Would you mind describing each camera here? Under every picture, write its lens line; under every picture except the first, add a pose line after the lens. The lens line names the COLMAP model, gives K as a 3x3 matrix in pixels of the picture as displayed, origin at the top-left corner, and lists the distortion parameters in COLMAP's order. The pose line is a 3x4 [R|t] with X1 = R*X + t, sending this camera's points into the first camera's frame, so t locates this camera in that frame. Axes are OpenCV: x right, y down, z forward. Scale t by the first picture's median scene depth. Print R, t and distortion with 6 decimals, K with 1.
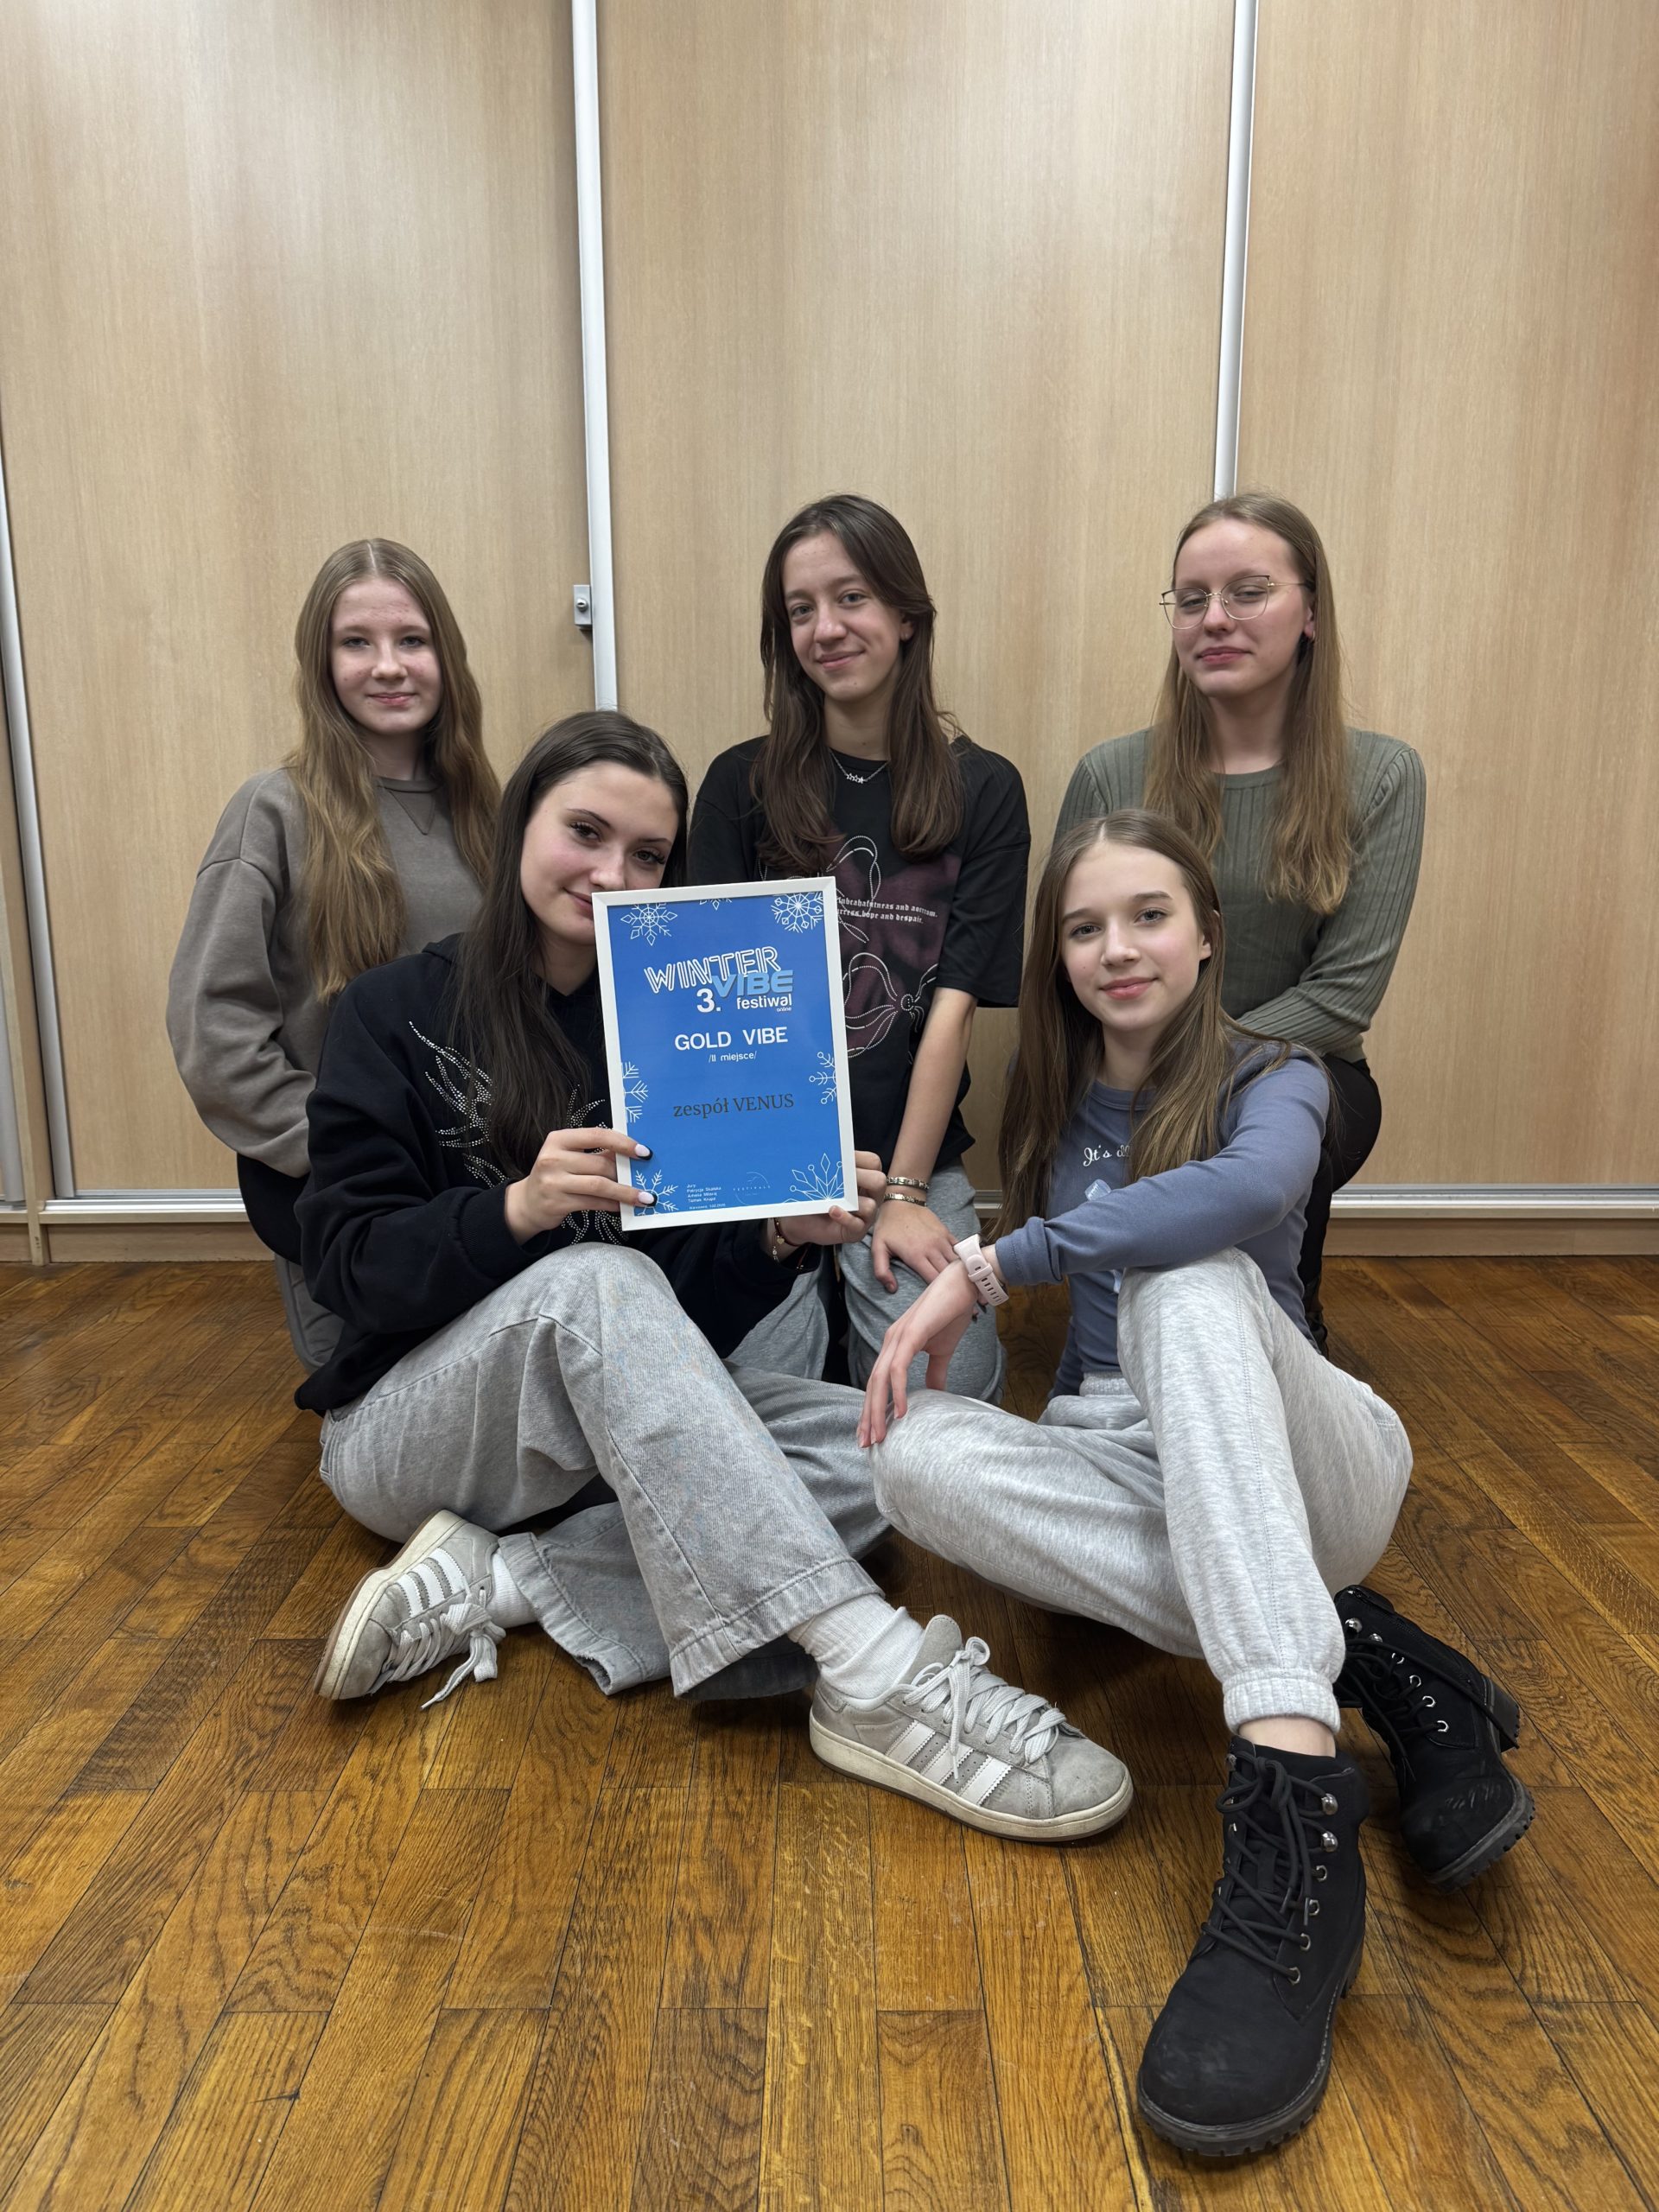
lens RADIAL K [[1550.9, 0, 836.9], [0, 1550.9, 1115.2], [0, 0, 1]] dist [0.019535, -0.021946]
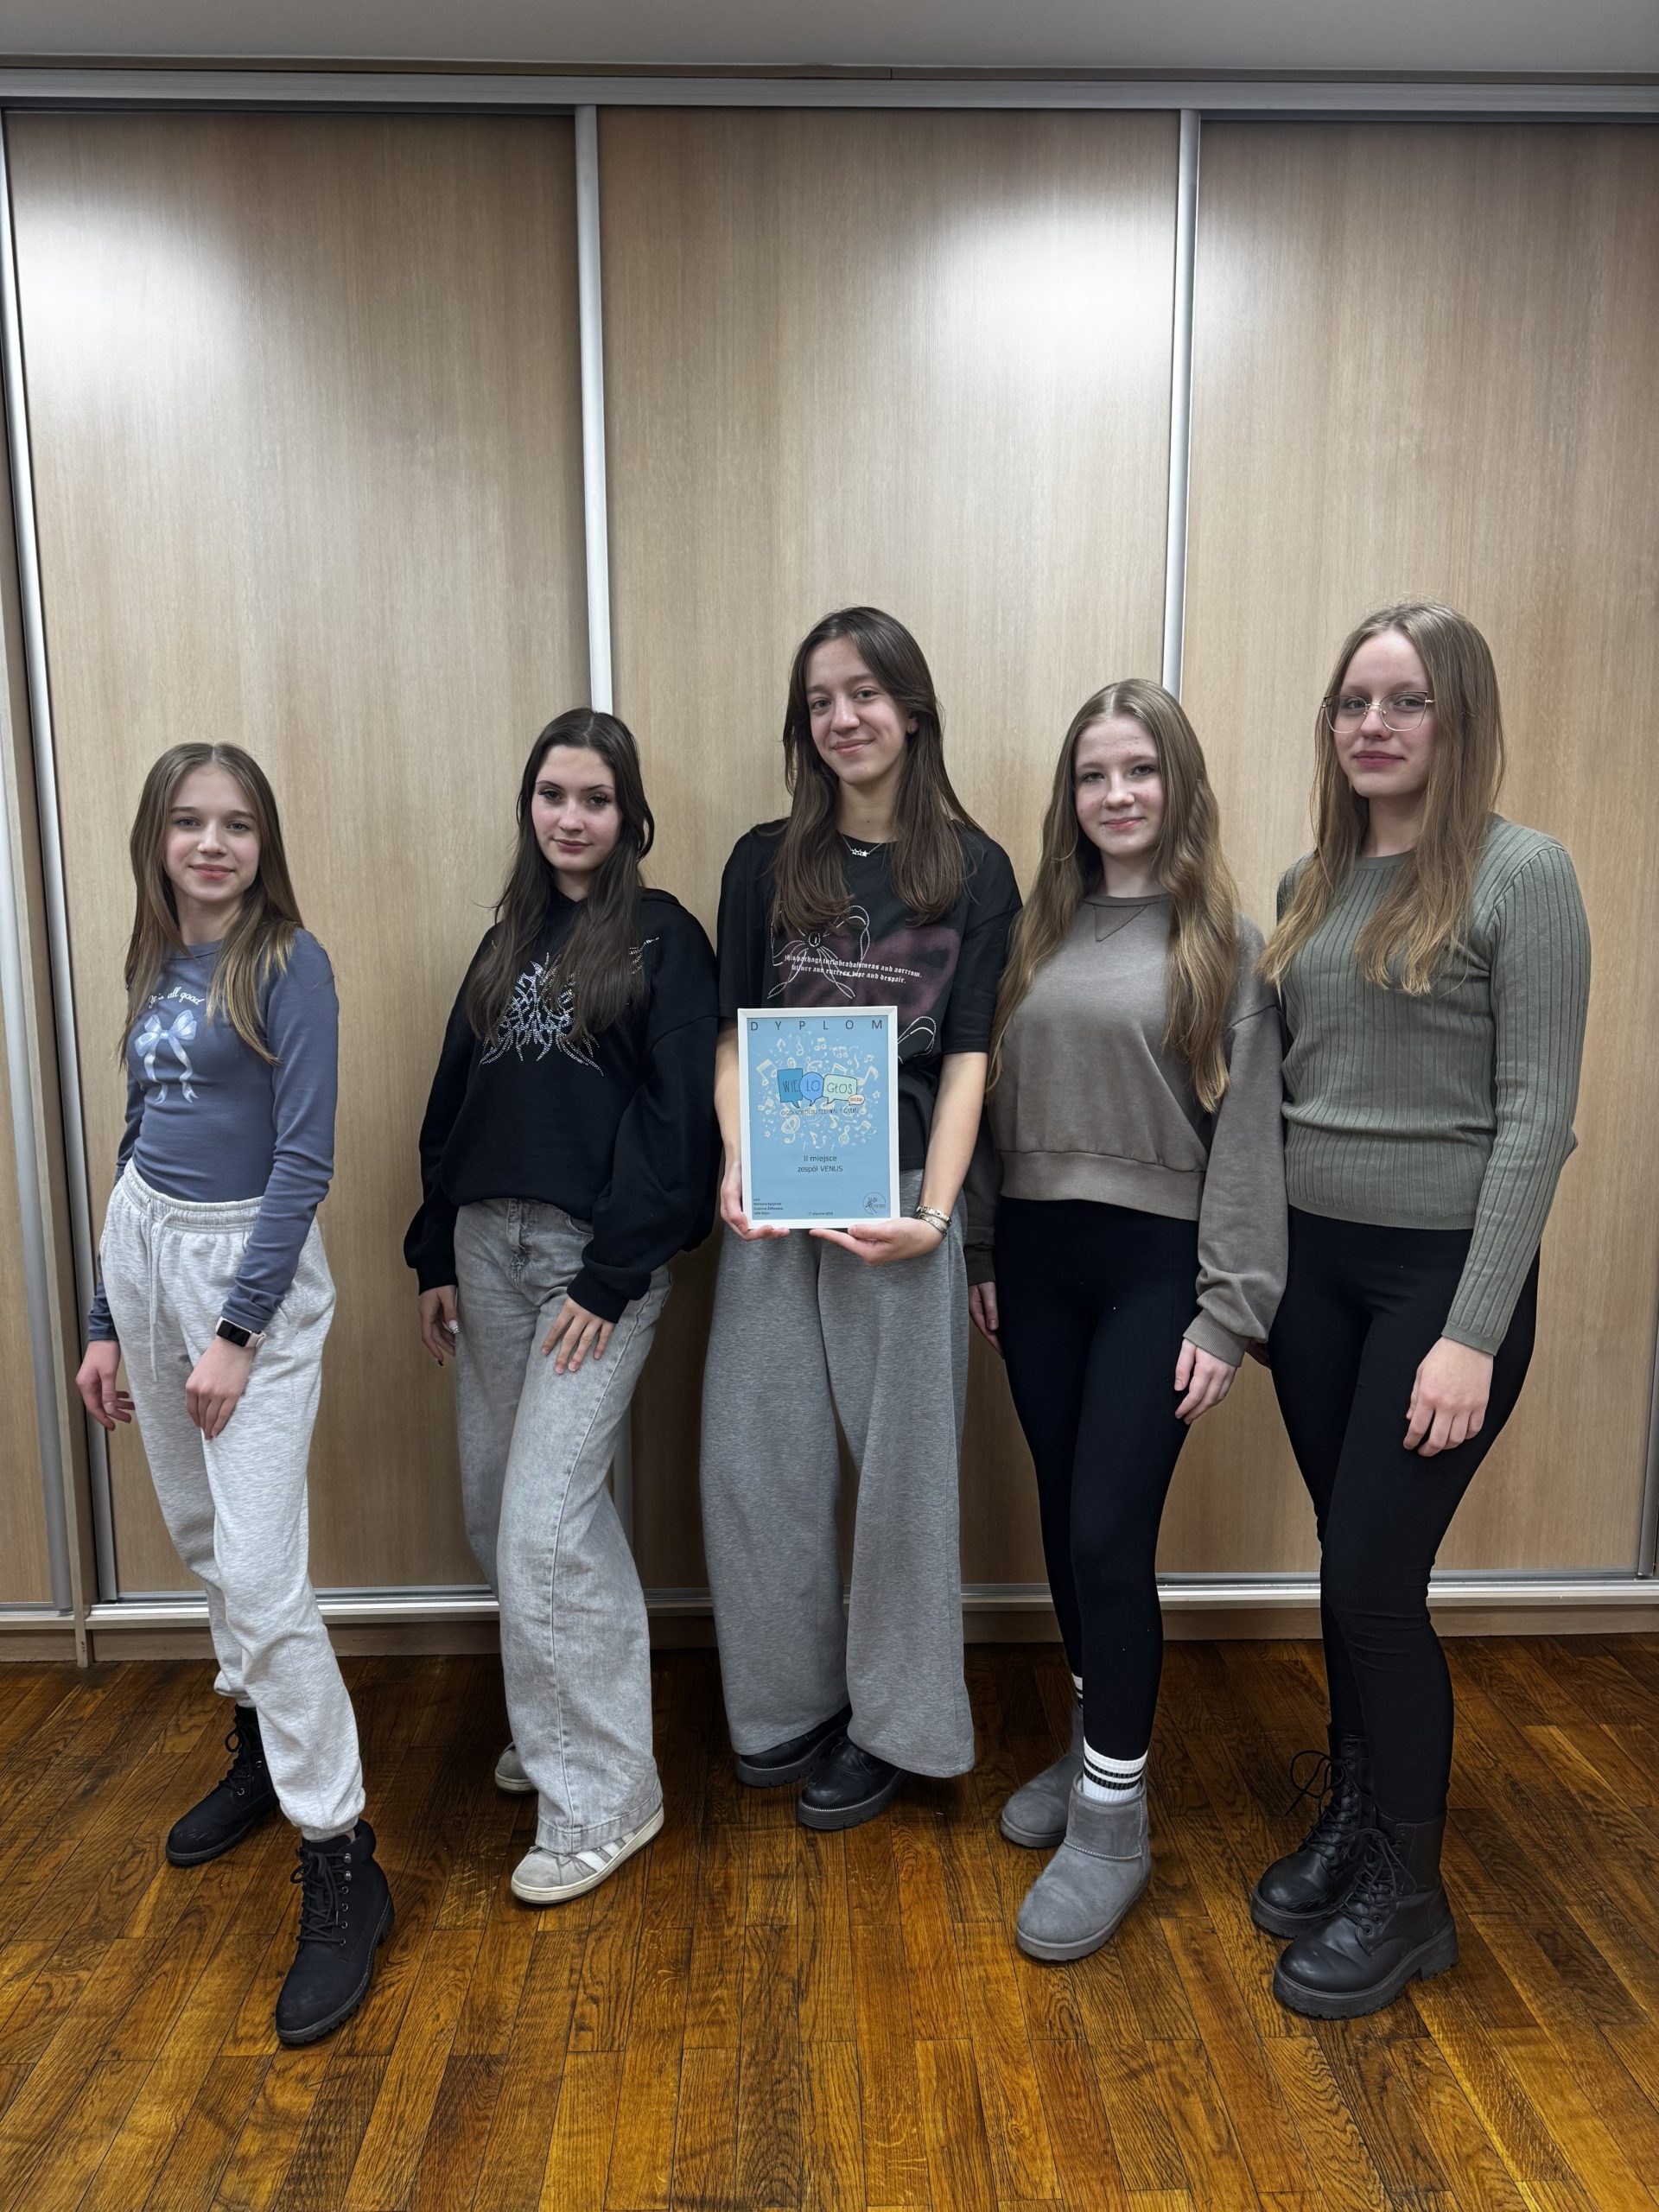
lens RADIAL K [[1550.9, 0, 831.7], [0, 1550.9, 1102.0], [0, 0, 1]] dist [0.019535, -0.021946]
pose [[0.999681, -0.006233, 0.024486, -0.025129], [0.007358, 0.998907, -0.046151, -0.325922], [-0.024172, 0.046317, 0.998634, -0.146373]]
